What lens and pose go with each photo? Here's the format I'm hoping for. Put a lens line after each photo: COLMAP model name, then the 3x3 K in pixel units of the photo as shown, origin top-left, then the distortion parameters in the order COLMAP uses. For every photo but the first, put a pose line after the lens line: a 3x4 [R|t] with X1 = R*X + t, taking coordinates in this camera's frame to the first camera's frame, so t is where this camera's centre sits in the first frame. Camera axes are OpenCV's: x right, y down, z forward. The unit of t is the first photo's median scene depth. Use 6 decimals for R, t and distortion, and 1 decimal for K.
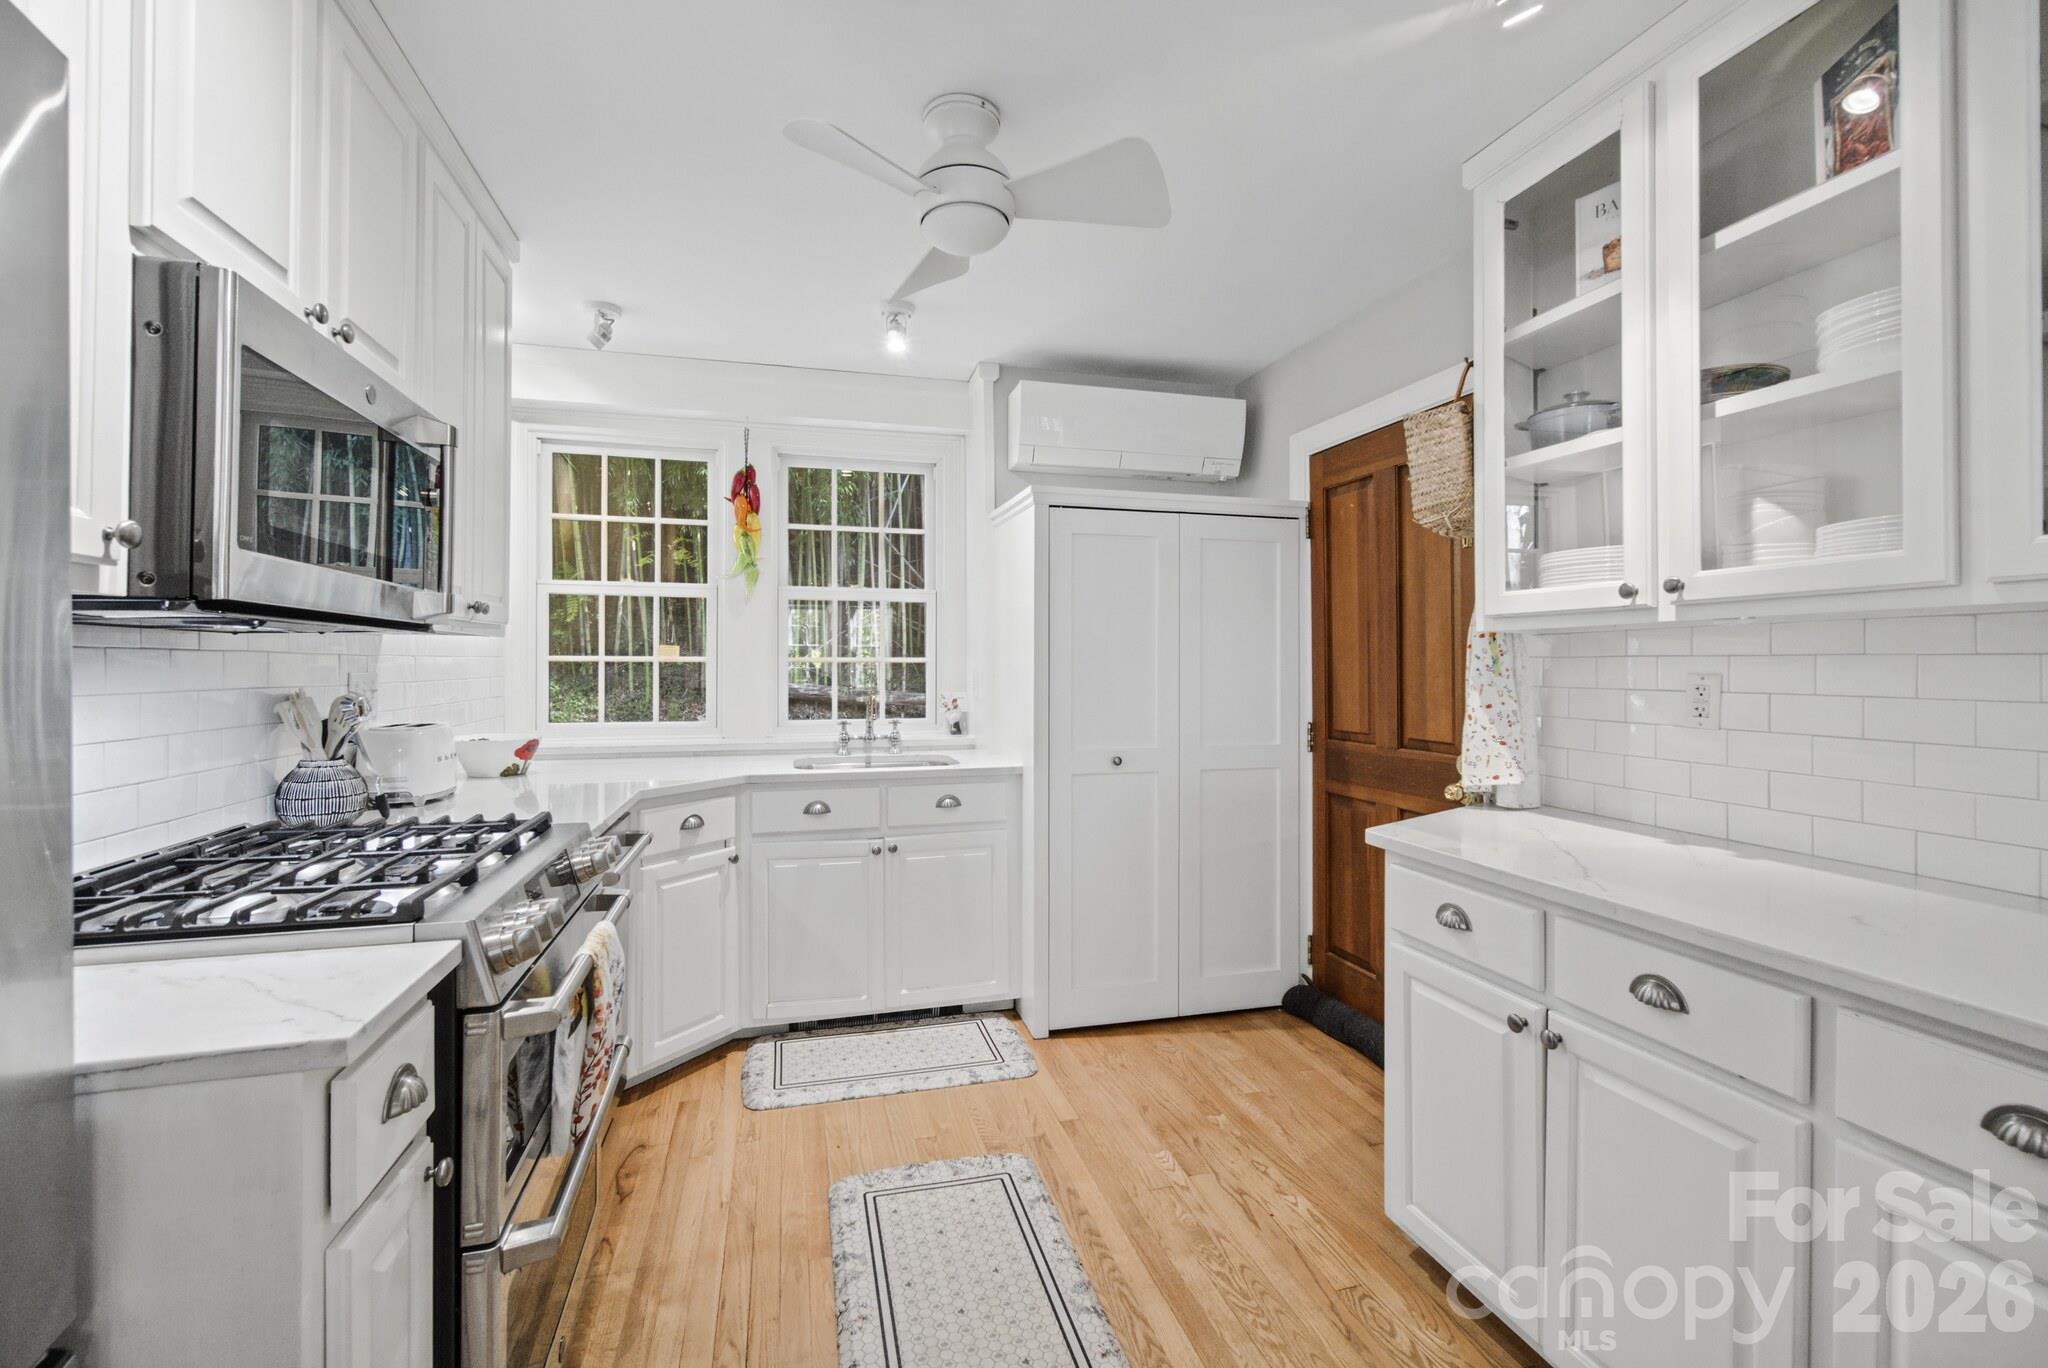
lens RADIAL K [[888.8, 0, 1023.9], [0, 888.8, 696.7], [0, 0, 1]] dist [-0.000230, -0.000396]
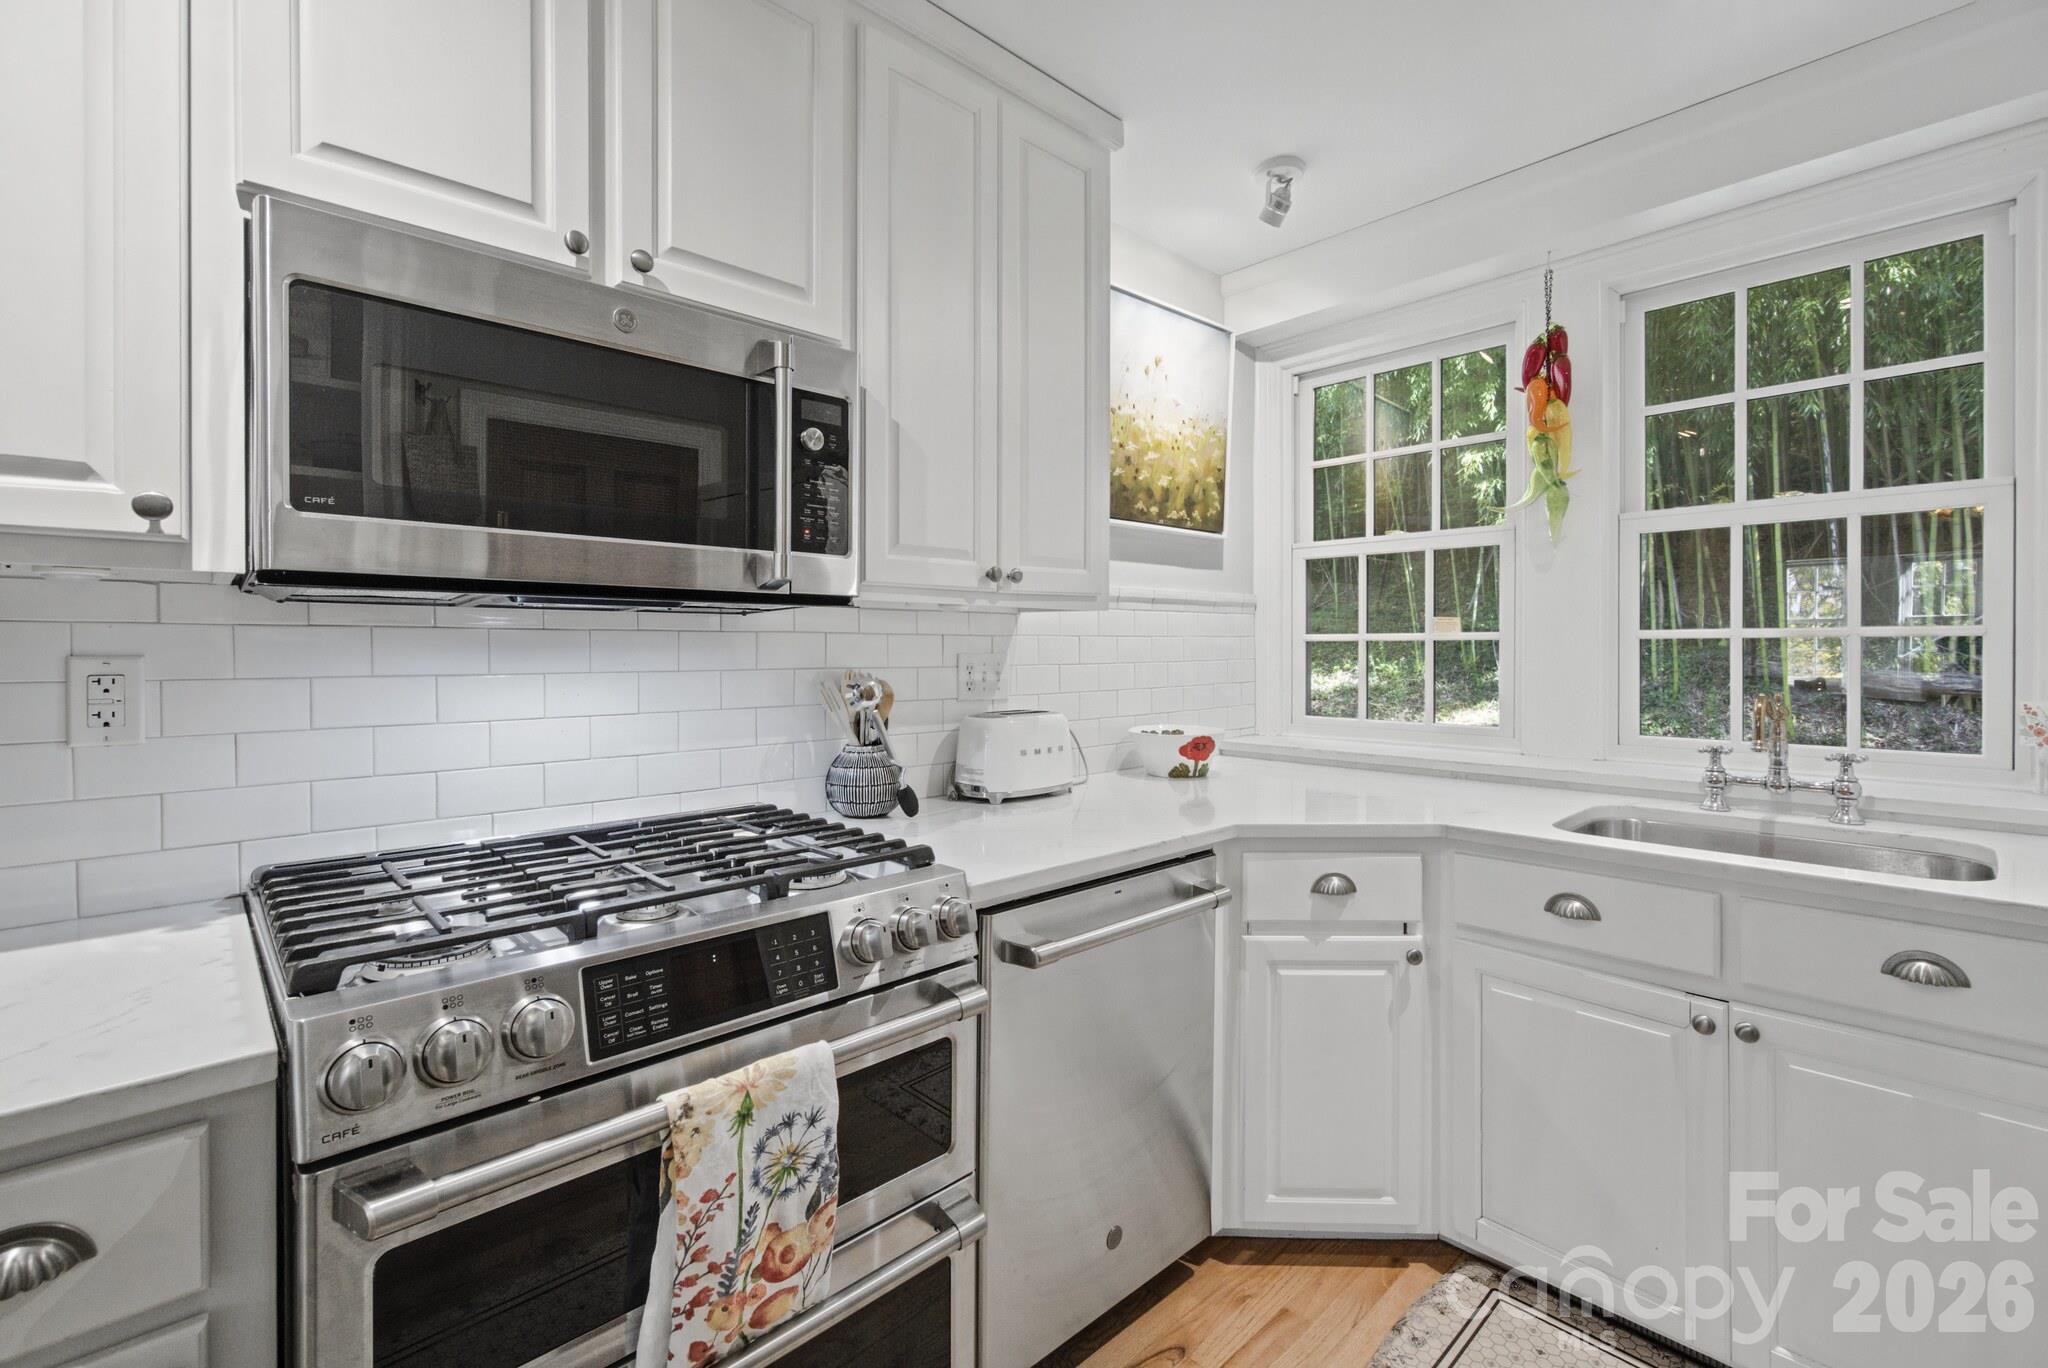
lens RADIAL K [[888.8, 0, 1011.3], [0, 888.8, 662.8], [0, 0, 1]] dist [-0.000230, -0.000396]
pose [[0.468142, 0.011688, -0.883576, 0.082664], [-0.026943, 0.999636, -0.001052, -0.013132], [0.883242, 0.024298, 0.468287, 0.436044]]
